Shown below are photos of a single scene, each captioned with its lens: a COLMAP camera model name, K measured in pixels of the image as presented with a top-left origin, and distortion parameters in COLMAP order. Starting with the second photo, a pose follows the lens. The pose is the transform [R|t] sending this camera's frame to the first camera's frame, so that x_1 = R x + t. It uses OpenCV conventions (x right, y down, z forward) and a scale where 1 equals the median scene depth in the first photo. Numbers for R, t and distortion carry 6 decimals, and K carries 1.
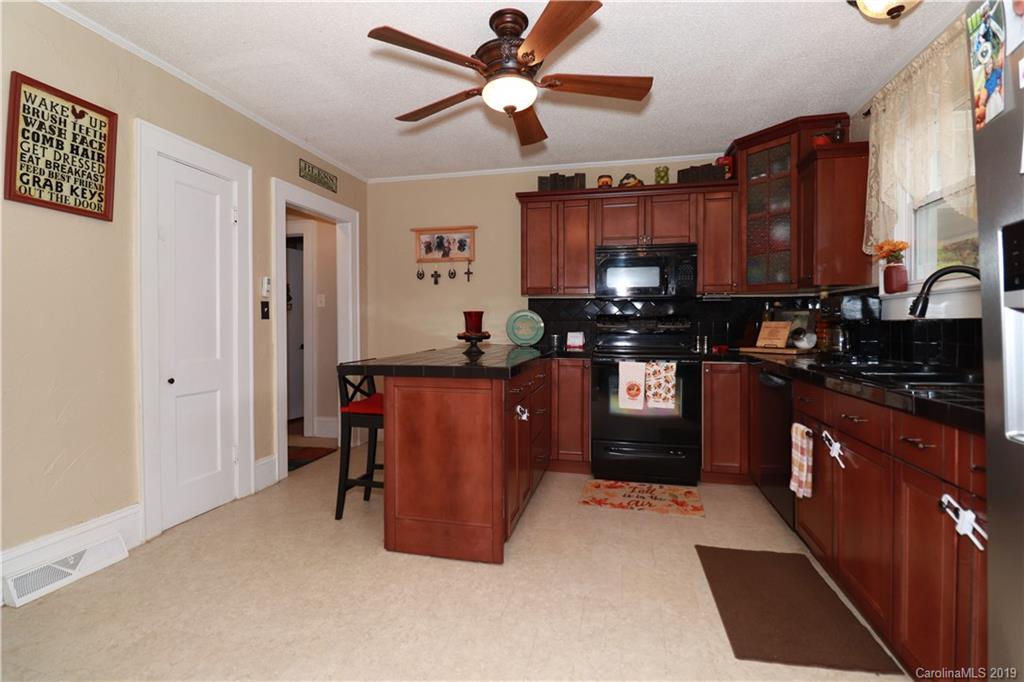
lens RADIAL K [[469.2, 0, 514.6], [0, 469.2, 333.7], [0, 0, 1]] dist [-0.000149, -0.009522]
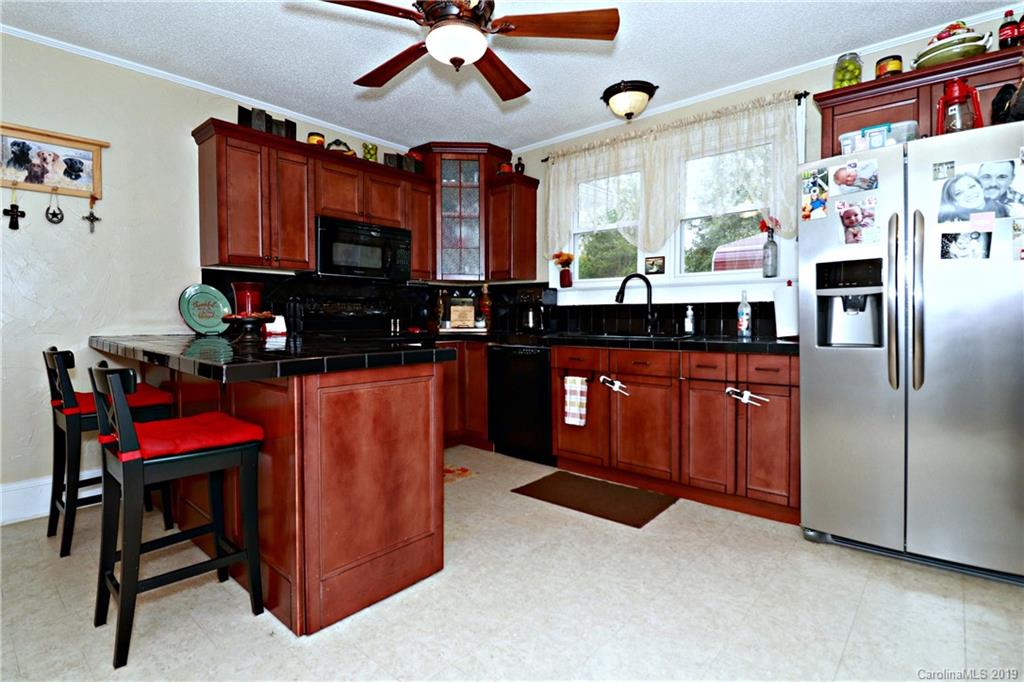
lens RADIAL K [[498.7, 0, 511.6], [0, 498.7, 335.2], [0, 0, 1]] dist [0.001040, -0.012020]
pose [[0.478379, -0.034486, 0.877476, -0.459843], [0.015522, 0.999405, 0.030815, 0.010833], [-0.878016, -0.001121, 0.478629, 0.252615]]
